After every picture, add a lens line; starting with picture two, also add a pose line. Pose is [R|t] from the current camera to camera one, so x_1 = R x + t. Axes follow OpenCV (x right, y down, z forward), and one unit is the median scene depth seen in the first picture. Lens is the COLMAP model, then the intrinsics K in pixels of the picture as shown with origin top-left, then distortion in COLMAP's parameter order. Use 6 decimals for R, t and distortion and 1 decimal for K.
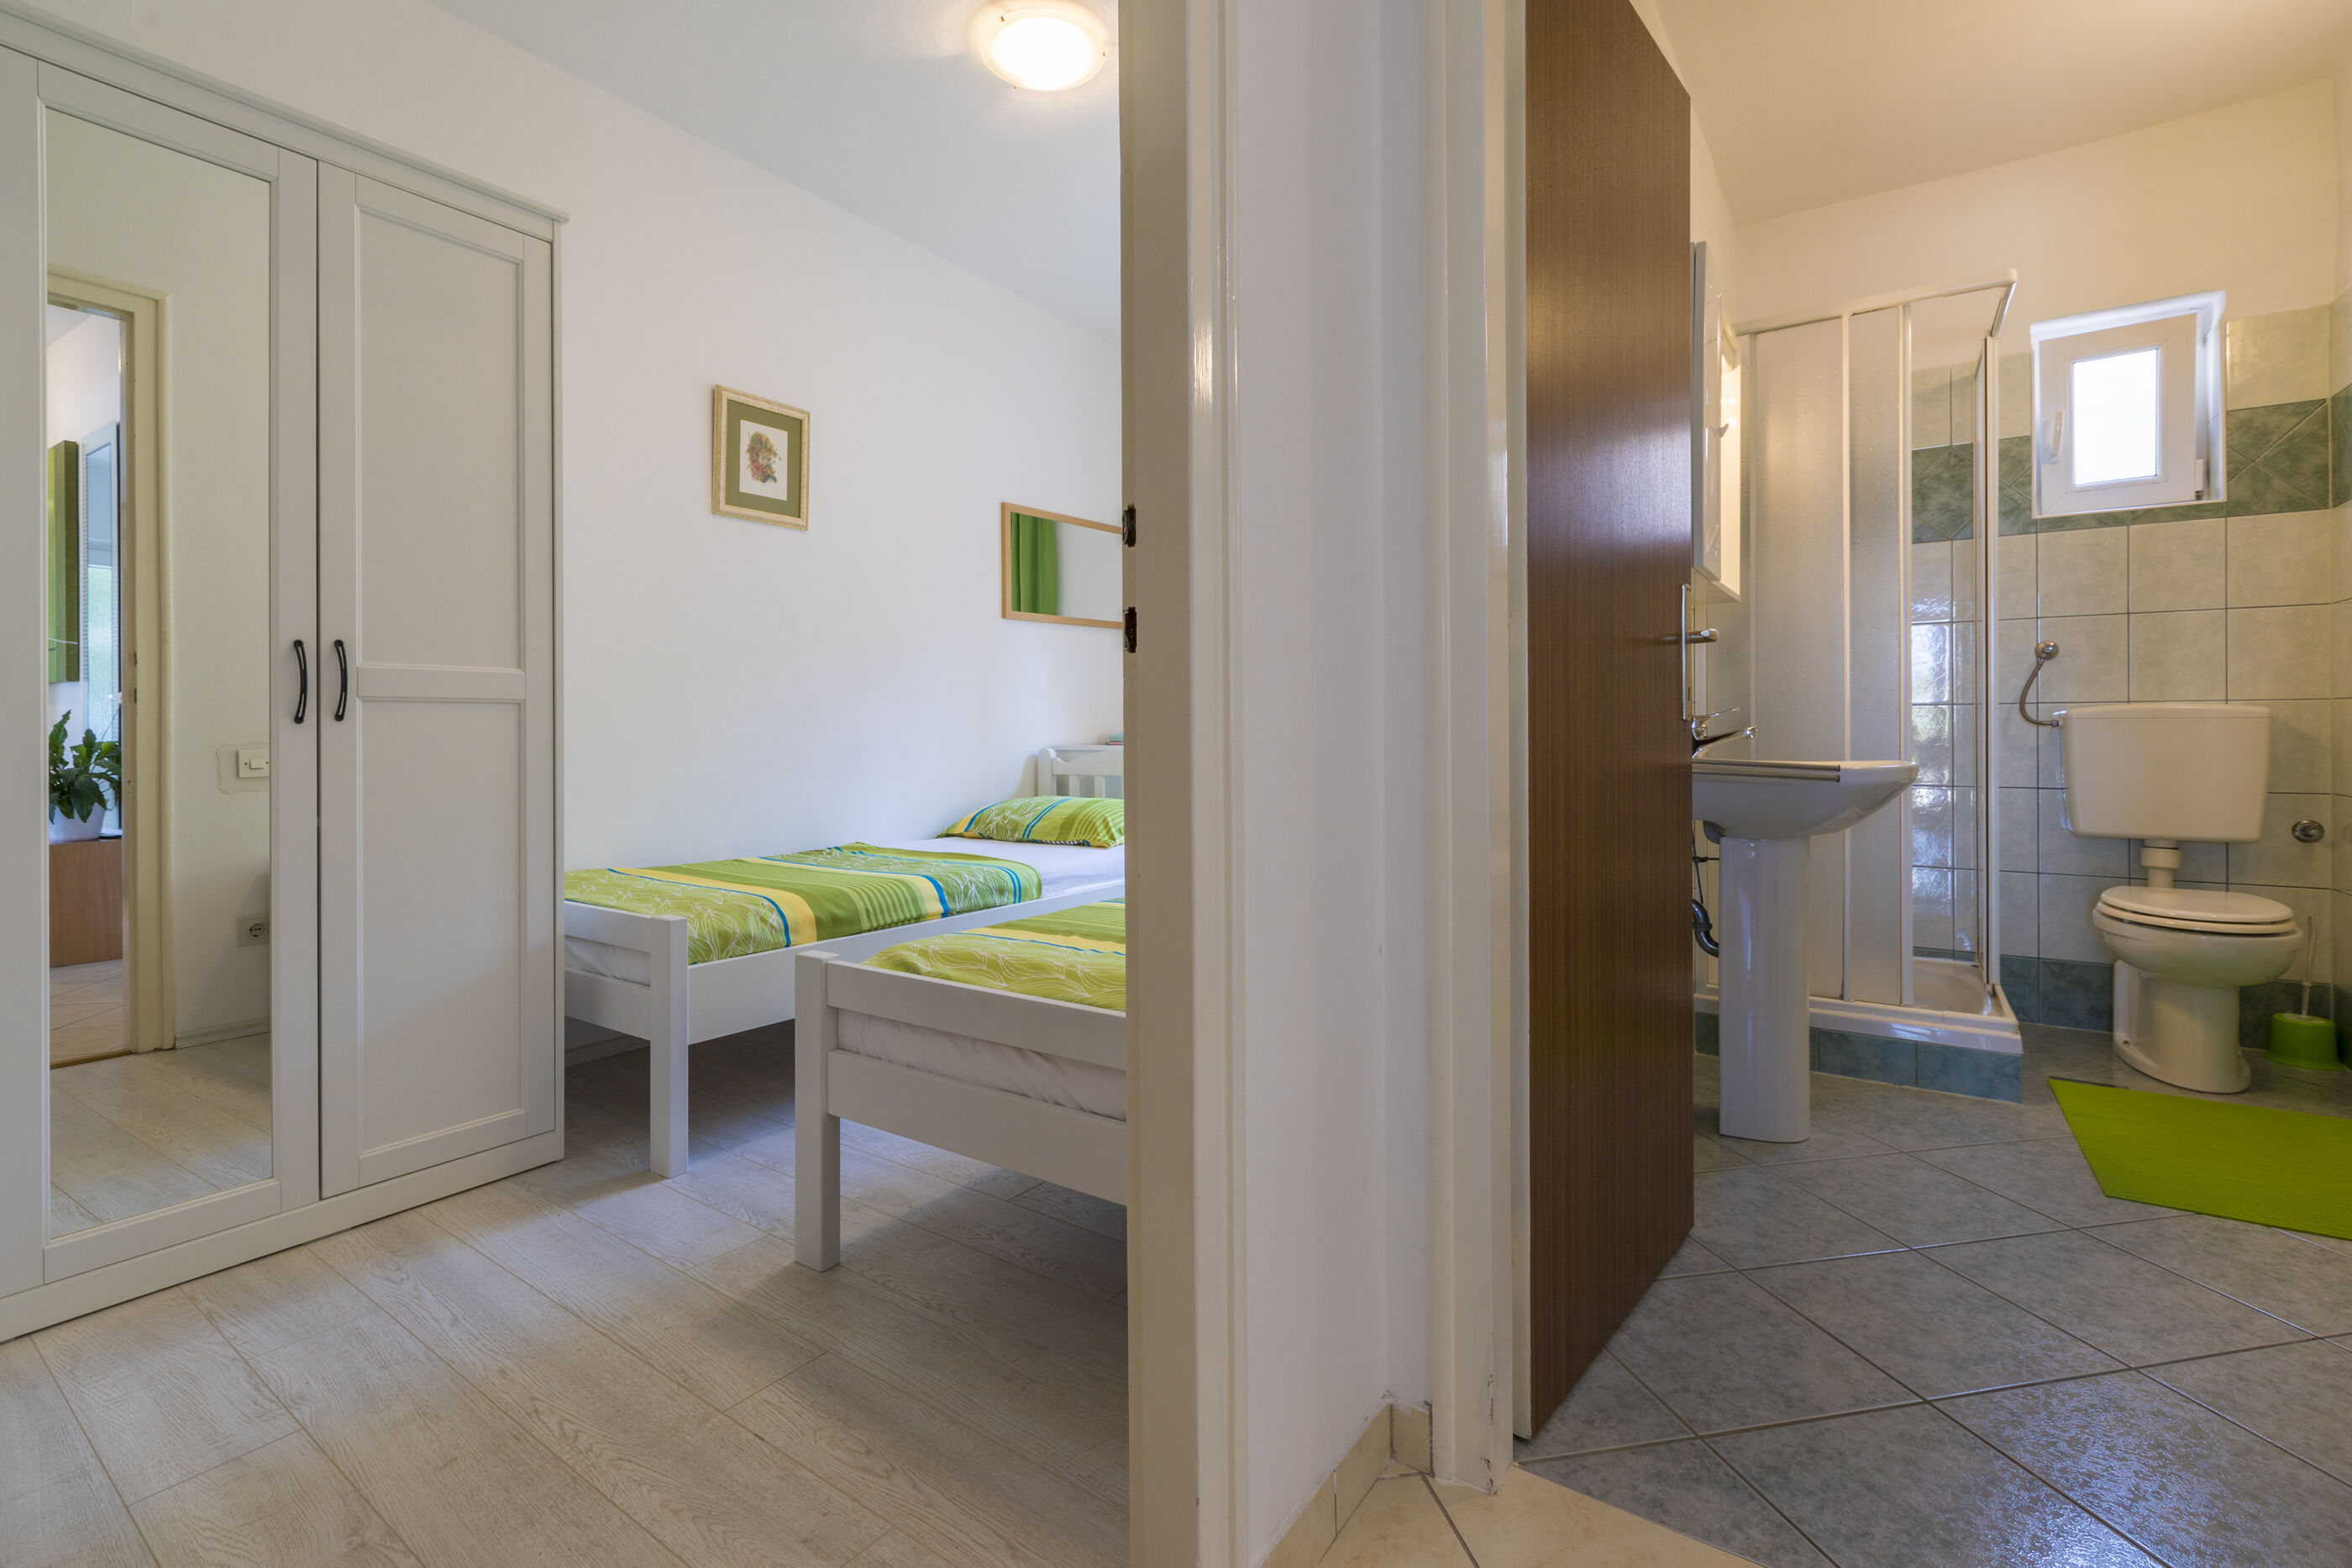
lens RADIAL K [[1055.1, 0, 1173.7], [0, 1055.1, 724.7], [0, 0, 1]] dist [0.000605, -0.001150]
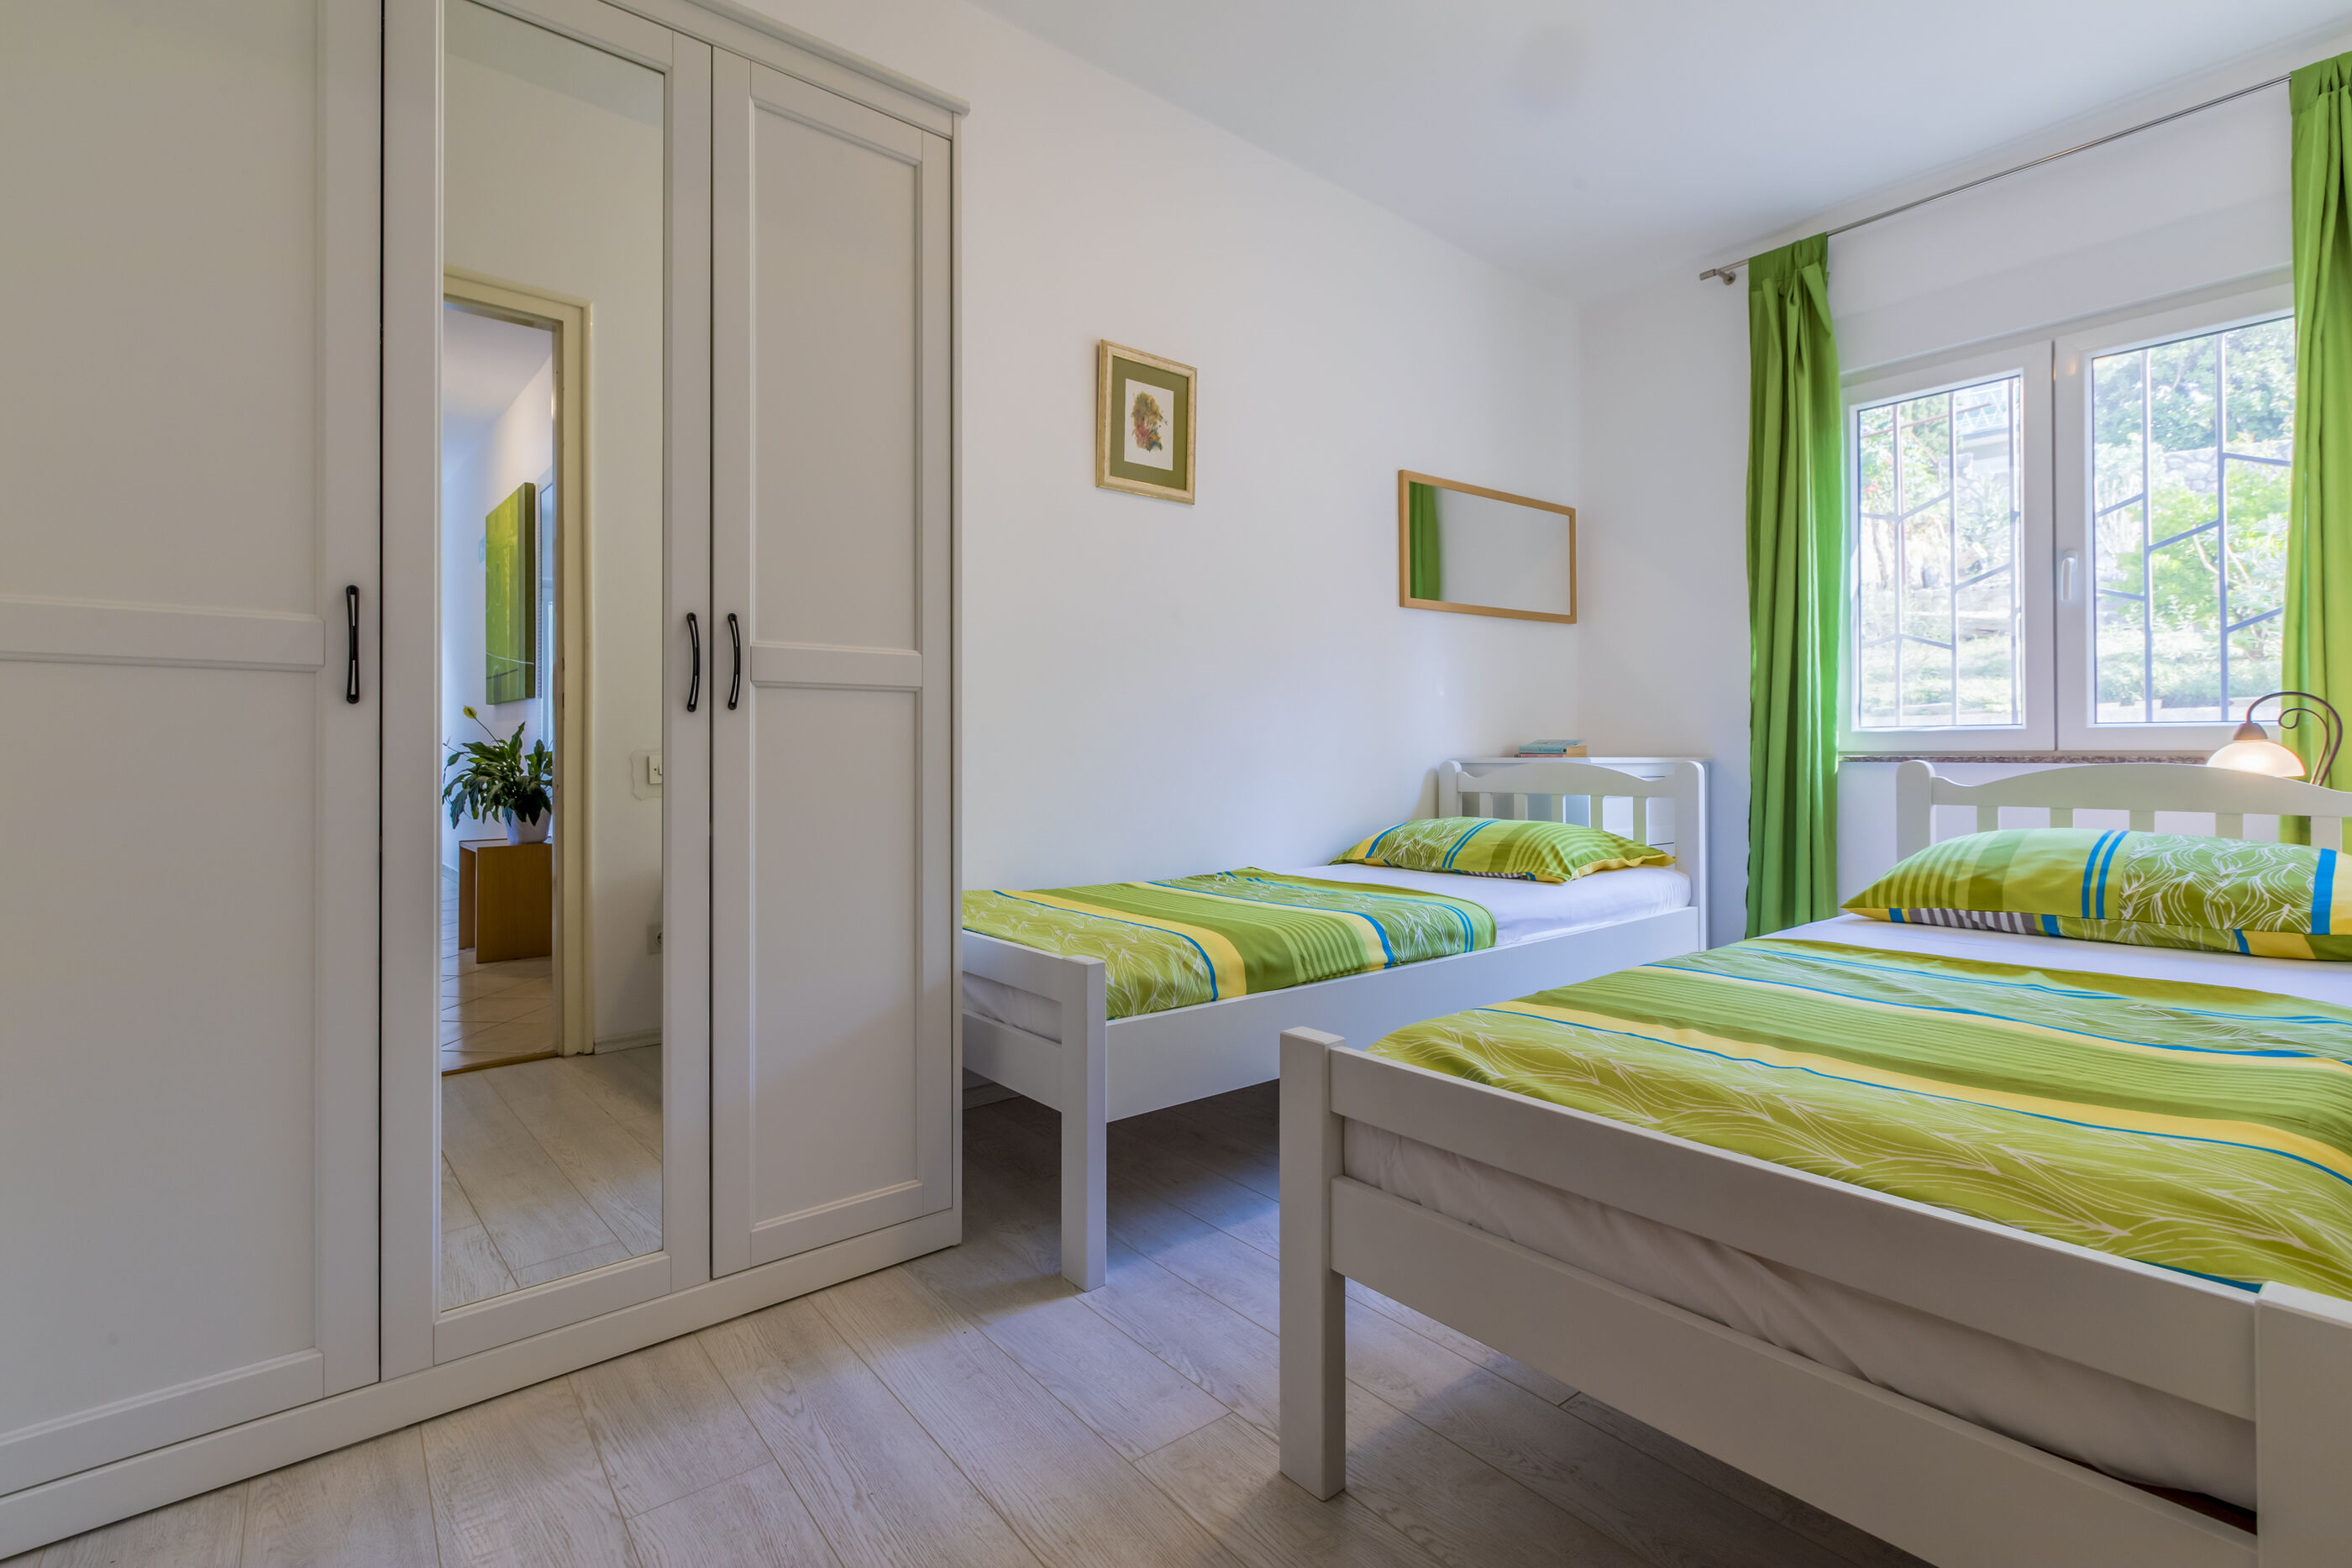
lens RADIAL K [[1073.4, 0, 1177.8], [0, 1073.4, 736.3], [0, 0, 1]] dist [-0.001265, 0.000202]
pose [[0.961006, -0.003213, -0.276509, -0.182752], [0.000536, 0.999952, -0.009758, 0.022554], [0.276527, 0.009229, 0.960962, 0.237181]]
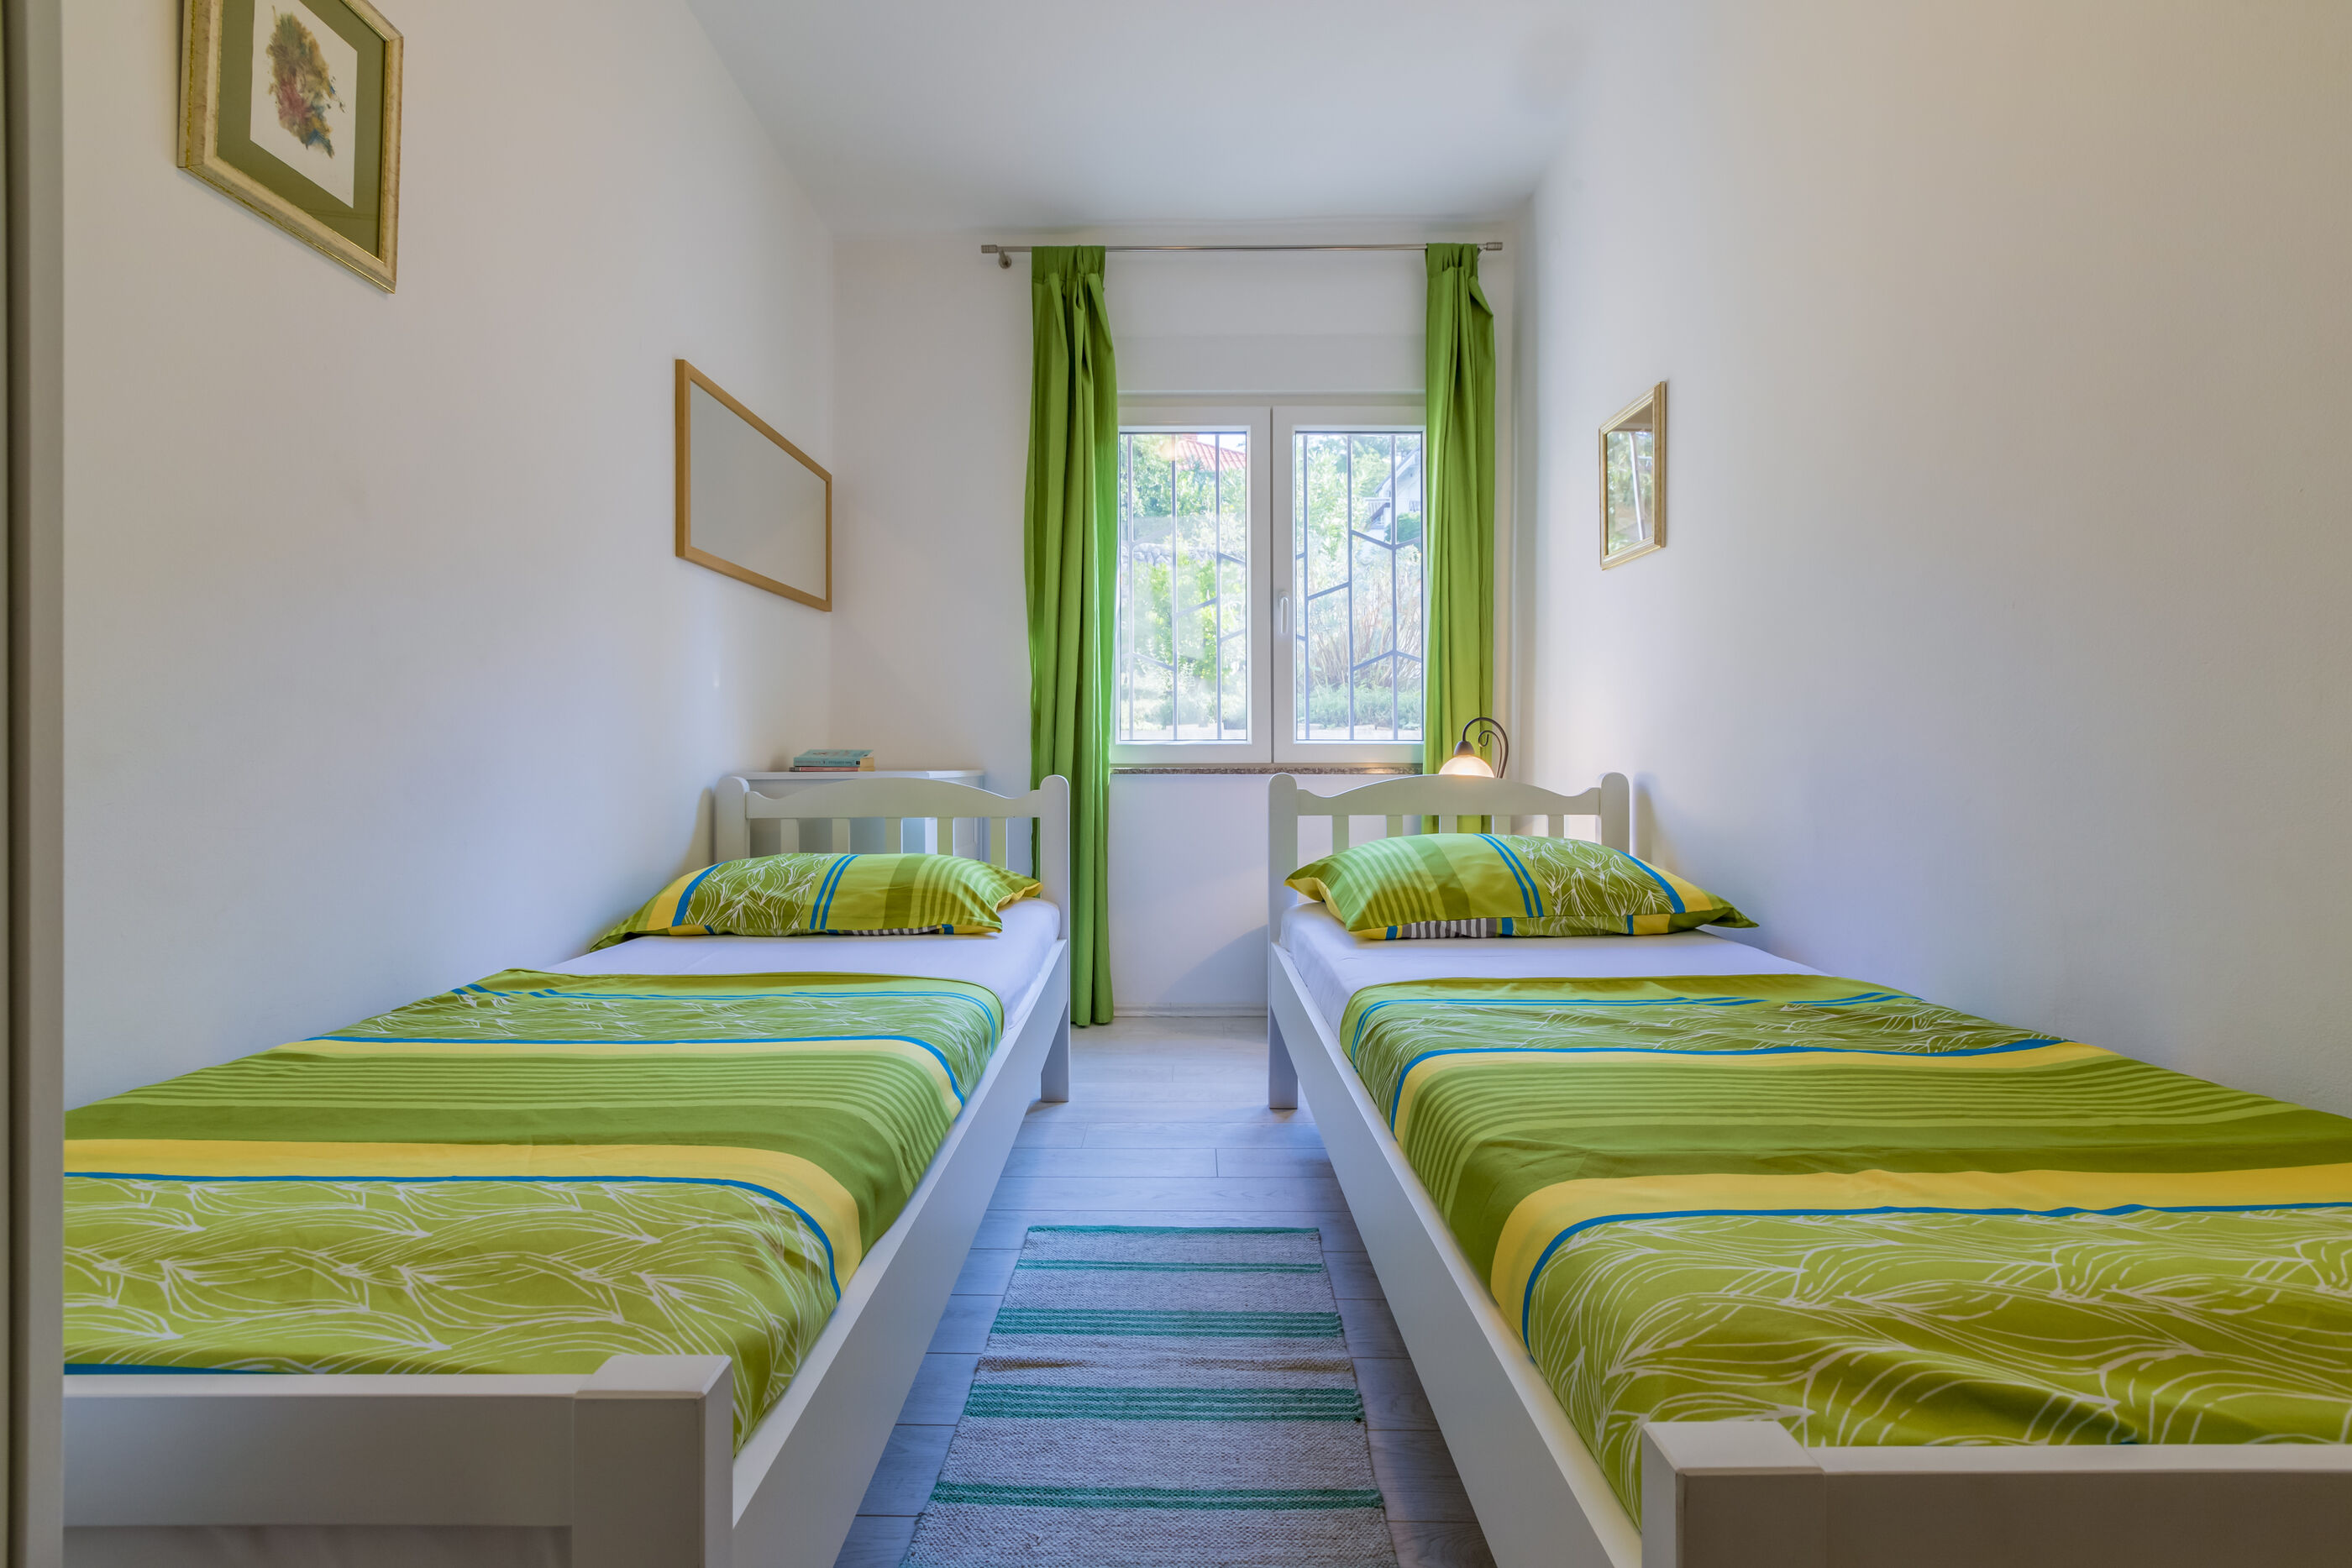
lens RADIAL K [[1061.8, 0, 1174.5], [0, 1061.8, 753.8], [0, 0, 1]] dist [-0.000180, -0.000056]
pose [[0.826029, 0.006517, 0.563590, -0.508755], [-0.003963, 0.999976, -0.005754, 0.023689], [-0.563614, 0.002520, 0.826035, 0.680618]]
